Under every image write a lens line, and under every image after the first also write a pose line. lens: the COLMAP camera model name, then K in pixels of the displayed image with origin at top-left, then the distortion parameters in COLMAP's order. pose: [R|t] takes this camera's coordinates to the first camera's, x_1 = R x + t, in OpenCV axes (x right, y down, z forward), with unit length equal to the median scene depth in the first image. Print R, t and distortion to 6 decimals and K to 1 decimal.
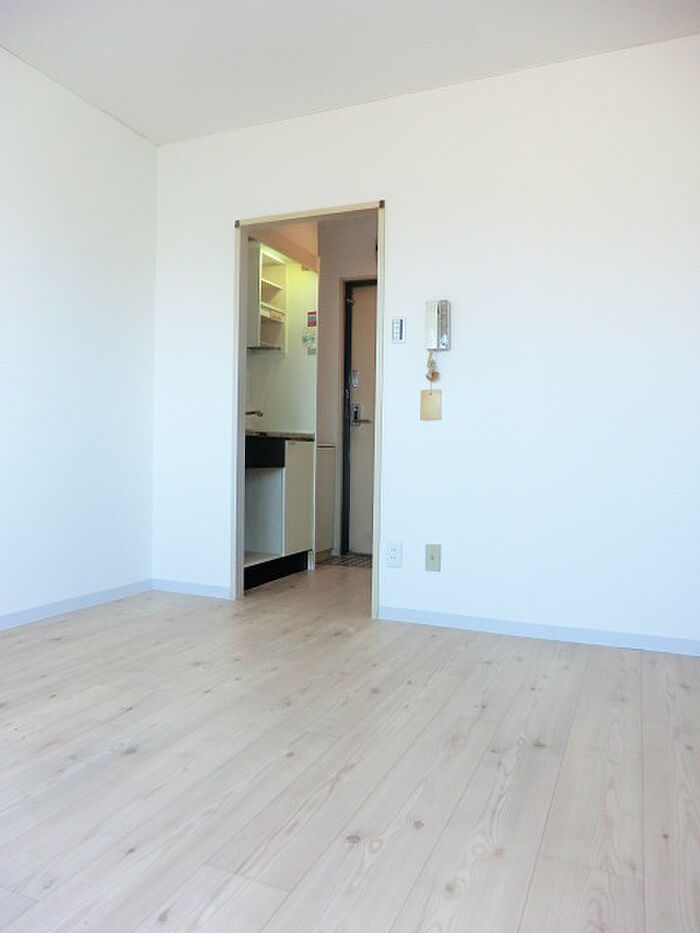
lens RADIAL K [[683.3, 0, 345.0], [0, 683.3, 466.1], [0, 0, 1]] dist [-0.105987, 0.130815]
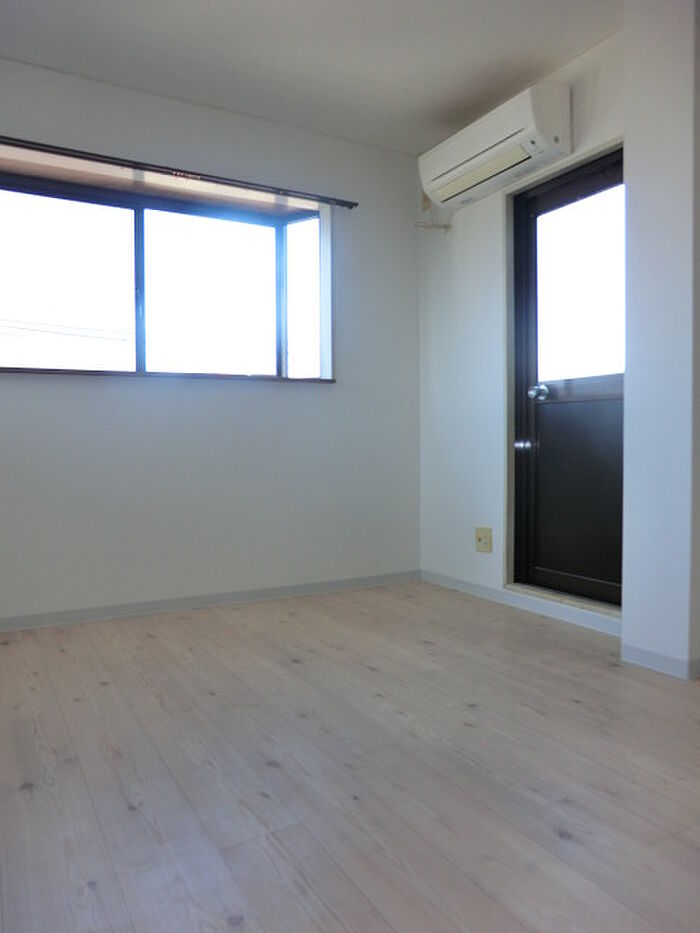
lens RADIAL K [[683.3, 0, 345.0], [0, 683.3, 466.1], [0, 0, 1]] dist [-0.105987, 0.130815]
pose [[-0.605173, 0.011762, -0.796007, 0.434464], [-0.020824, 0.999315, 0.030598, -0.022225], [0.795822, 0.035093, -0.604513, 1.099695]]
